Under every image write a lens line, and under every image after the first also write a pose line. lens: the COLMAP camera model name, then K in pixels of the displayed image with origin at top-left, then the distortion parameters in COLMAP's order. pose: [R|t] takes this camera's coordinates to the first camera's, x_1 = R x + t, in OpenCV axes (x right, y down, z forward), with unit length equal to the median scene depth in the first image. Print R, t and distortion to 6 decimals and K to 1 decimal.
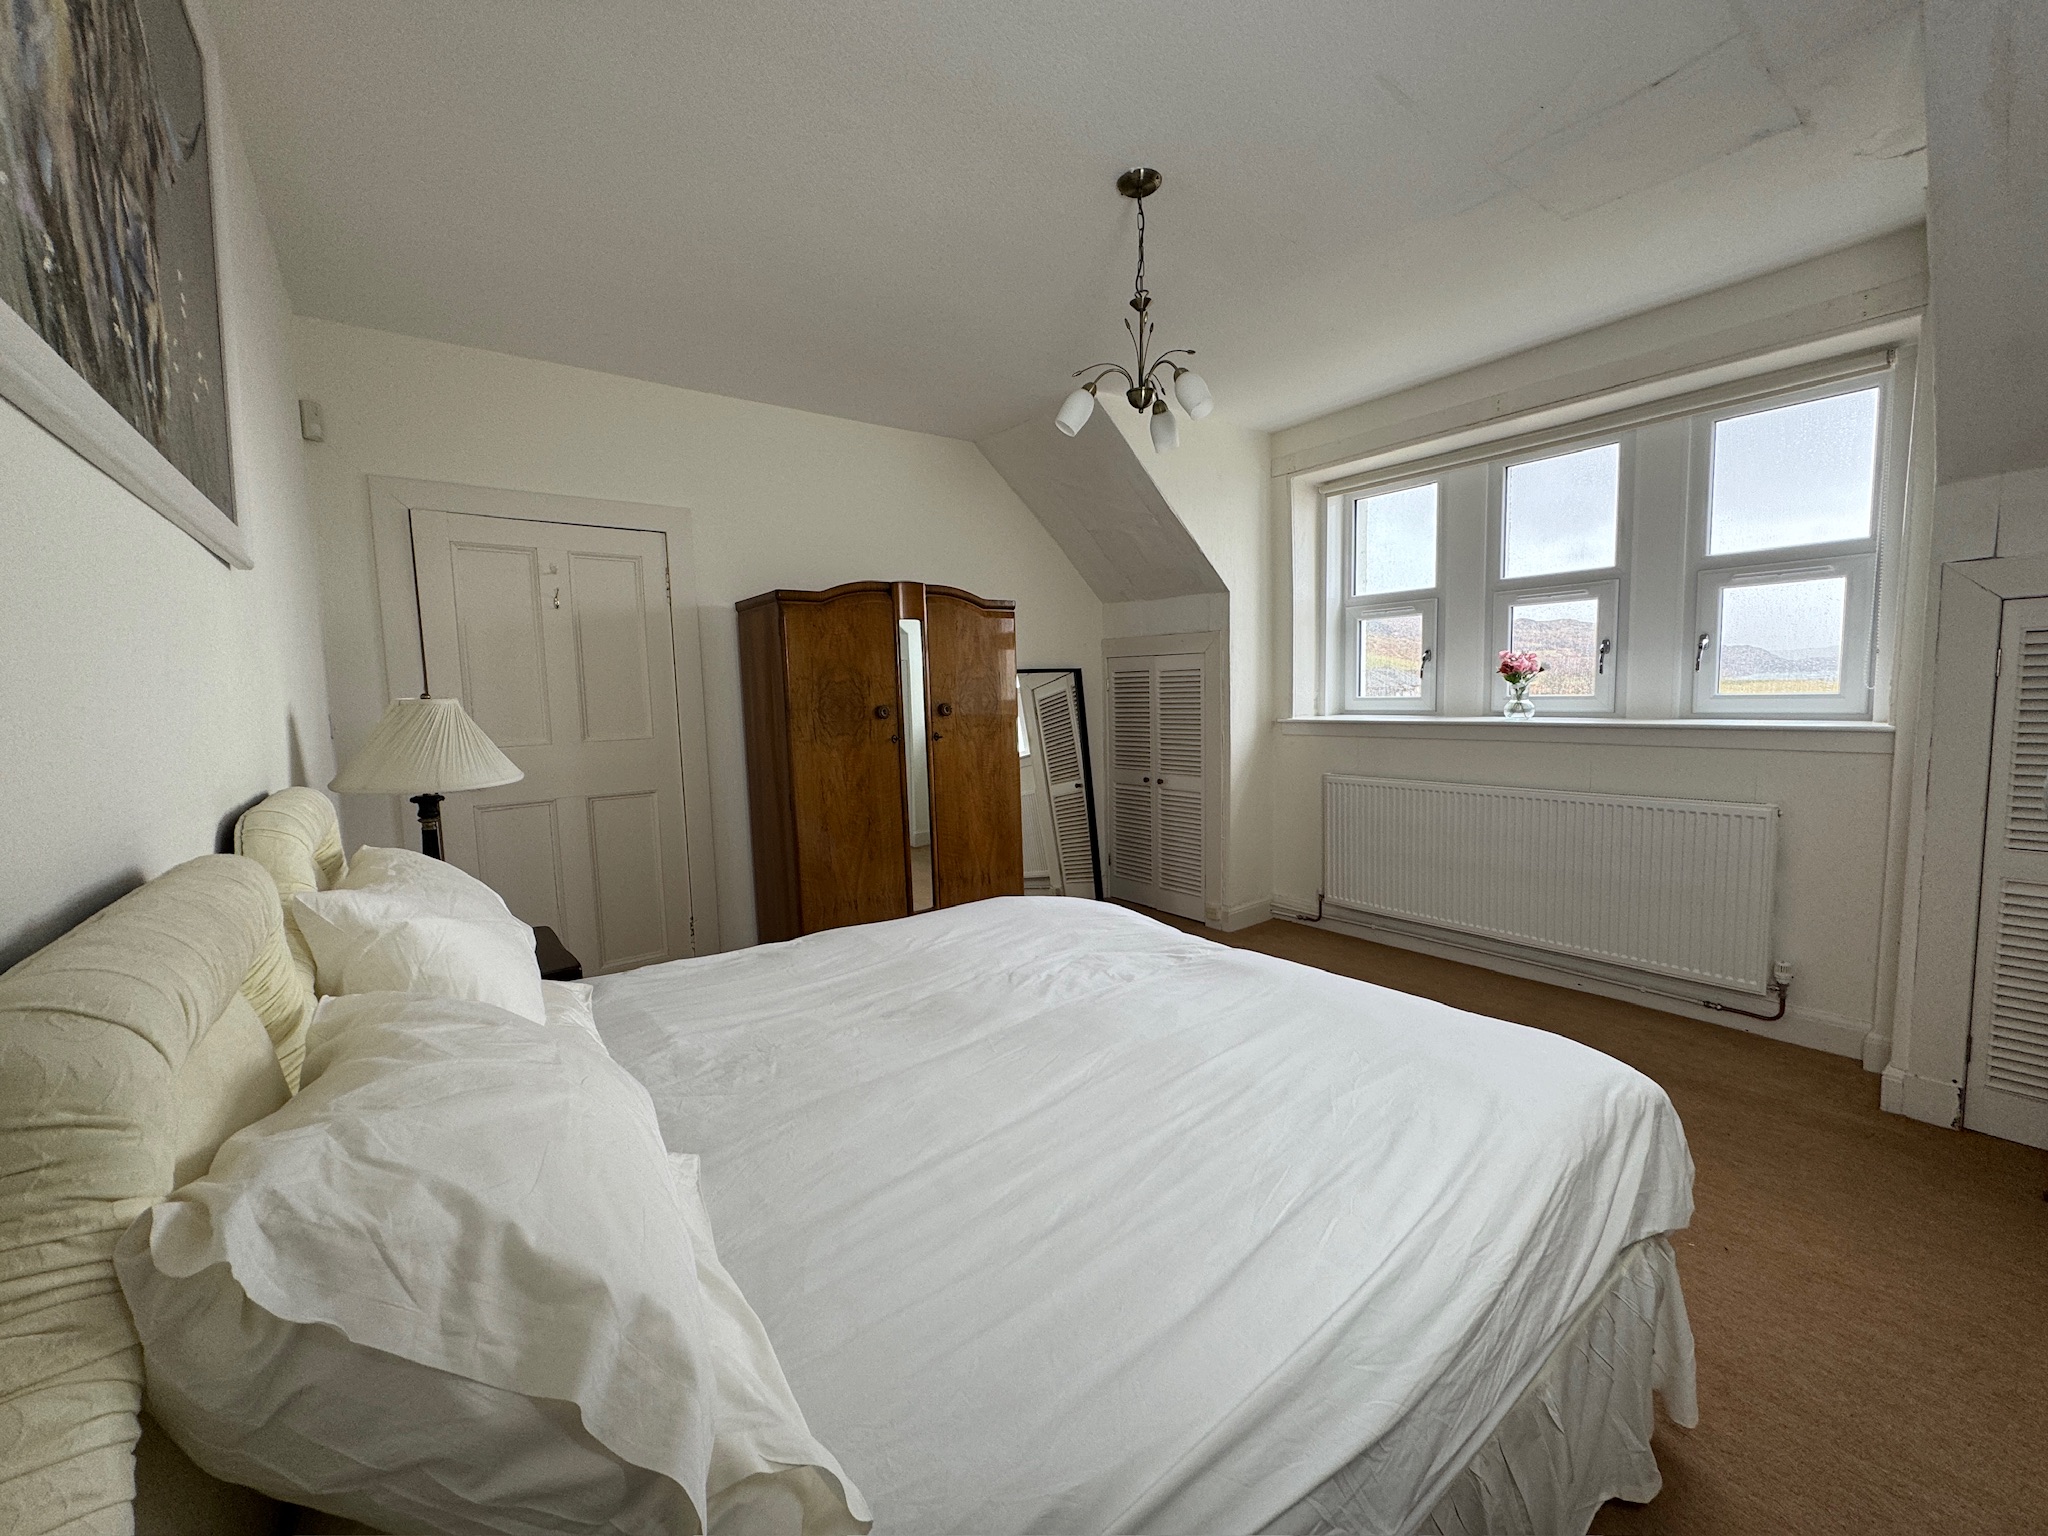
lens RADIAL K [[824.6, 0, 1030.2], [0, 824.6, 765.8], [0, 0, 1]] dist [0.007212, -0.001222]
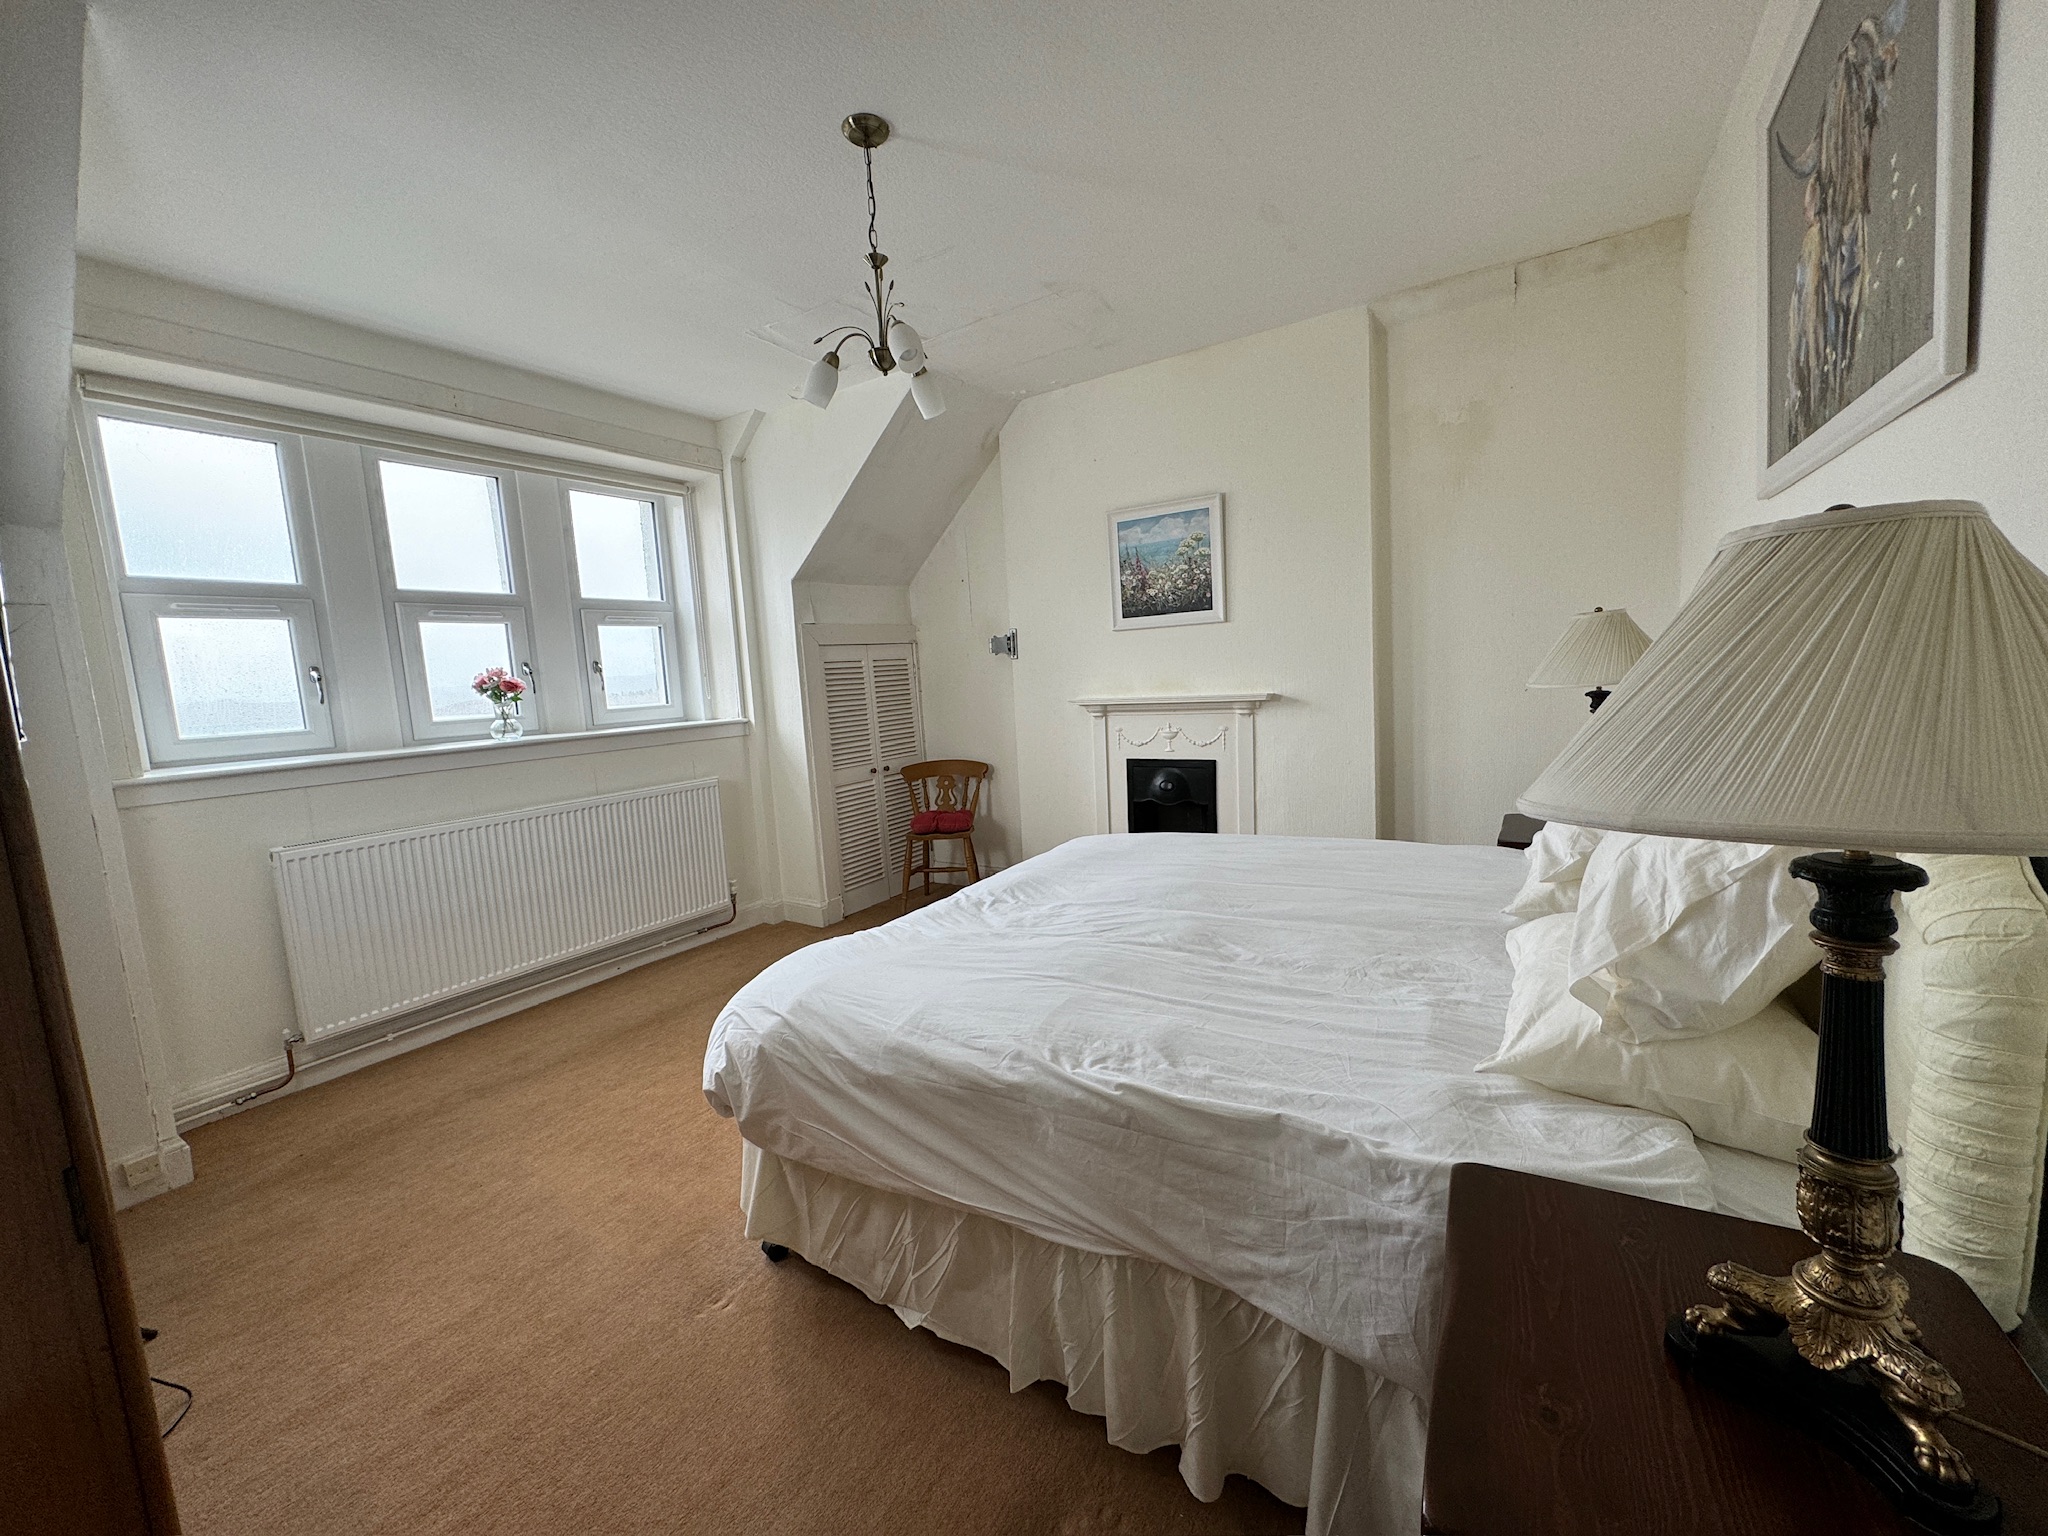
lens RADIAL K [[824.6, 0, 1024.7], [0, 824.6, 770.6], [0, 0, 1]] dist [0.007212, -0.001222]
pose [[-0.345690, -0.062681, 0.936253, -0.551622], [0.155386, 0.980167, 0.122993, -0.049051], [-0.925394, 0.187998, -0.329094, 0.816303]]
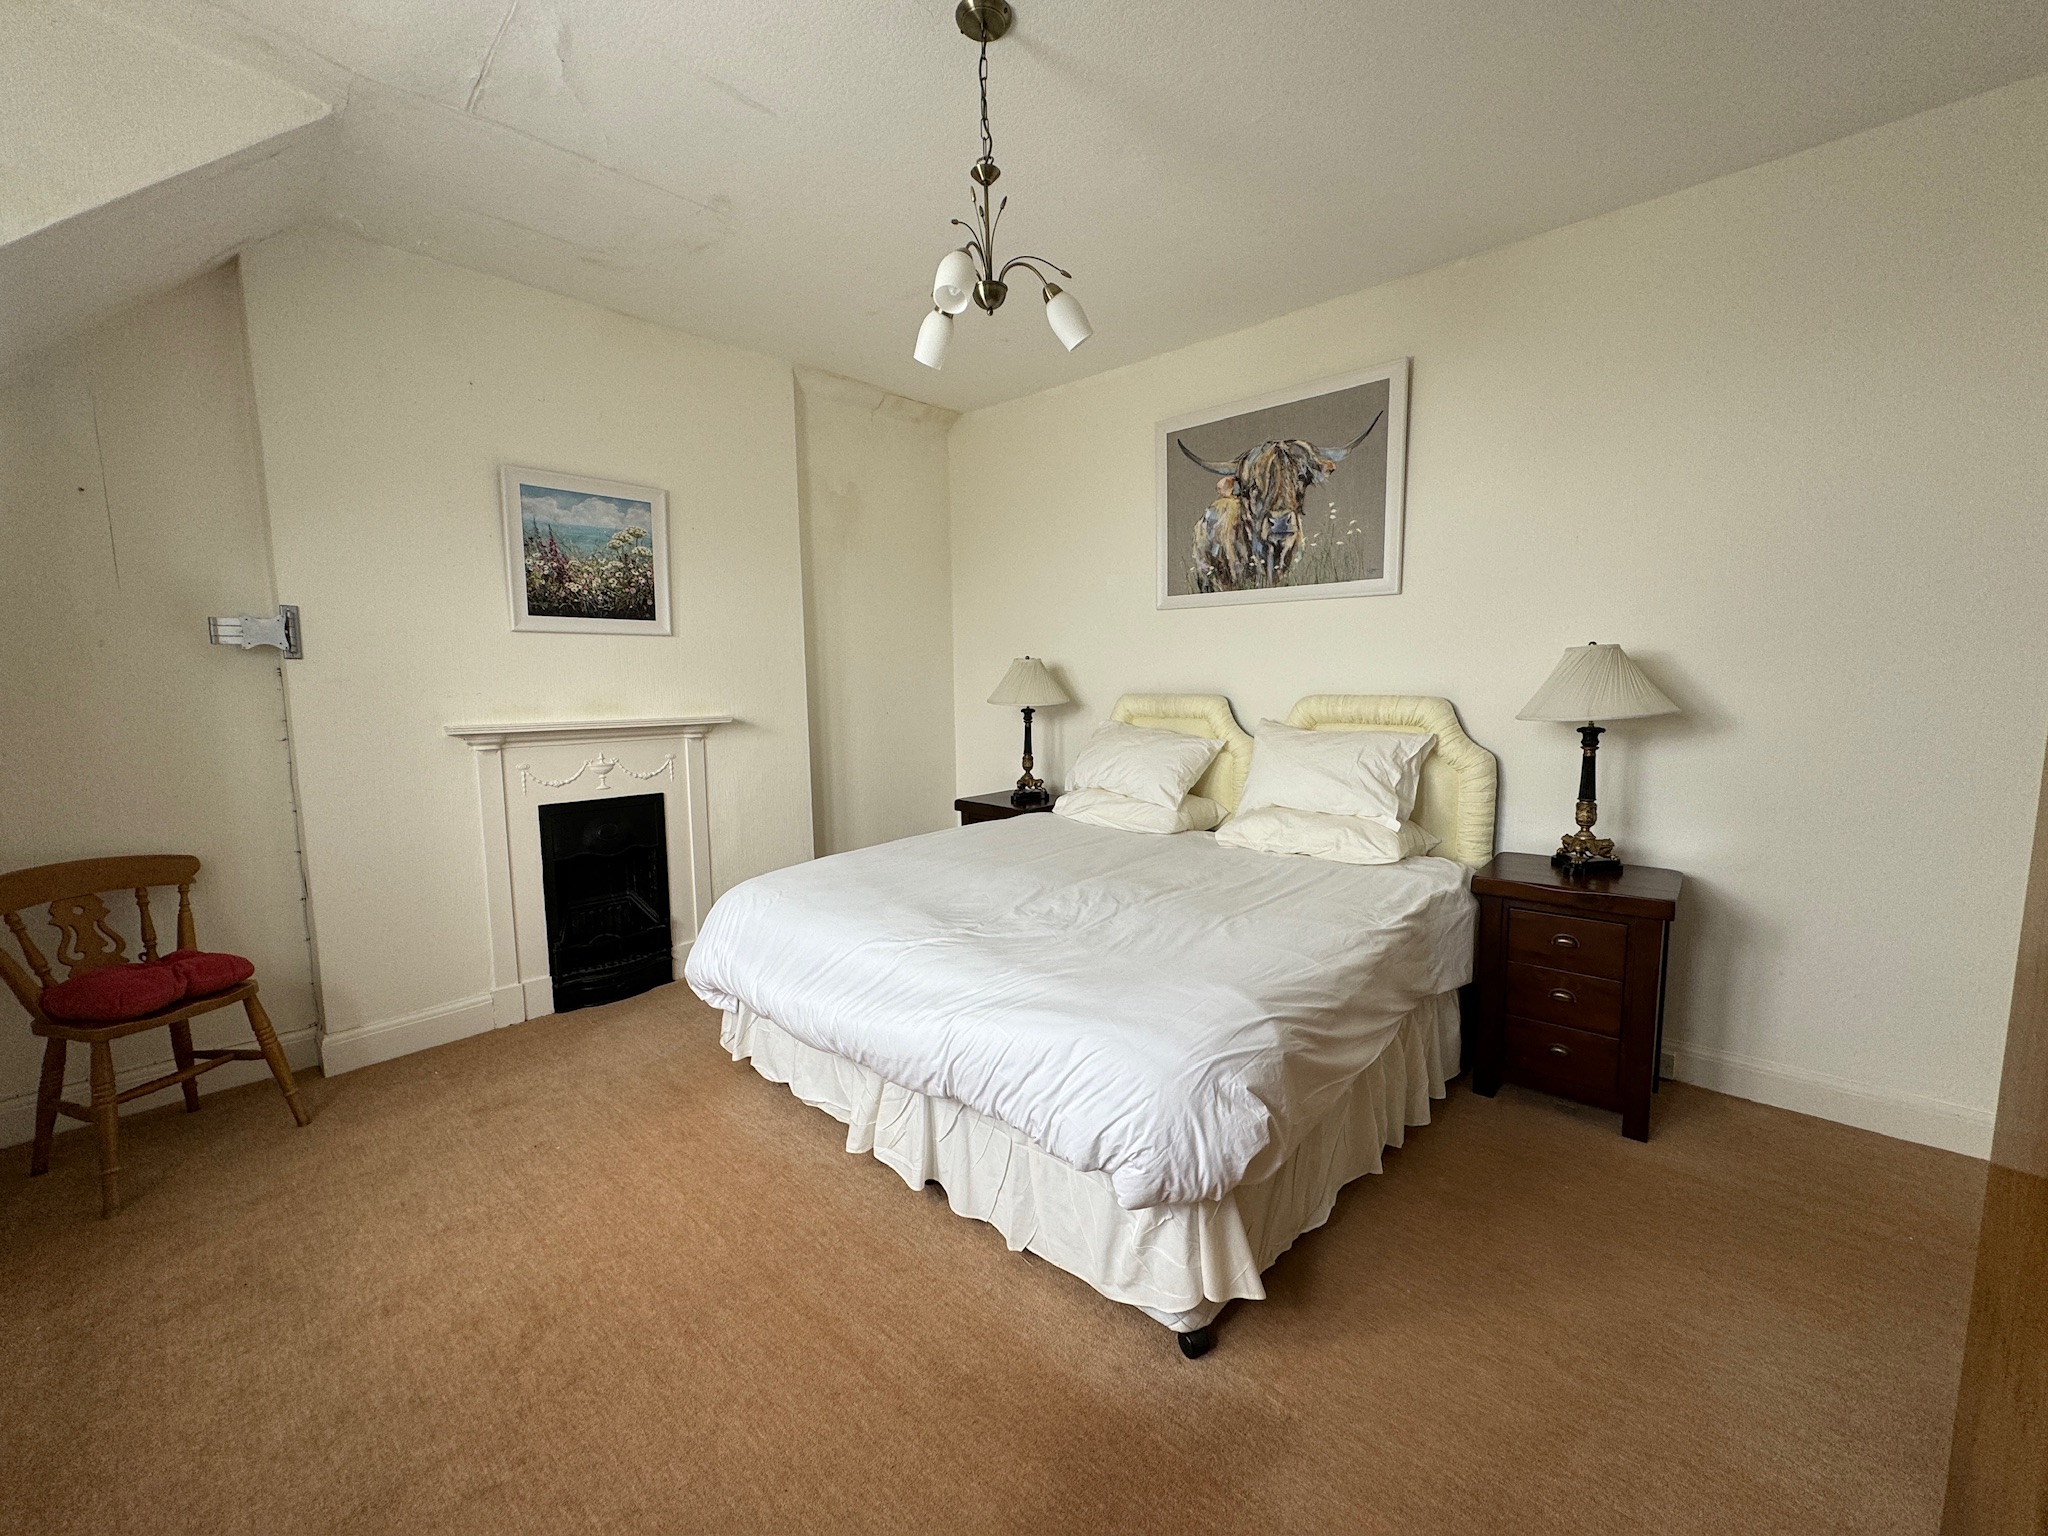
lens RADIAL K [[824.6, 0, 1031.4], [0, 824.6, 762.5], [0, 0, 1]] dist [0.007212, -0.001222]
pose [[-0.984419, 0.056968, -0.166356, 0.167337], [0.023008, 0.979662, 0.199334, -0.105993], [0.174328, 0.192400, -0.965708, 1.223050]]
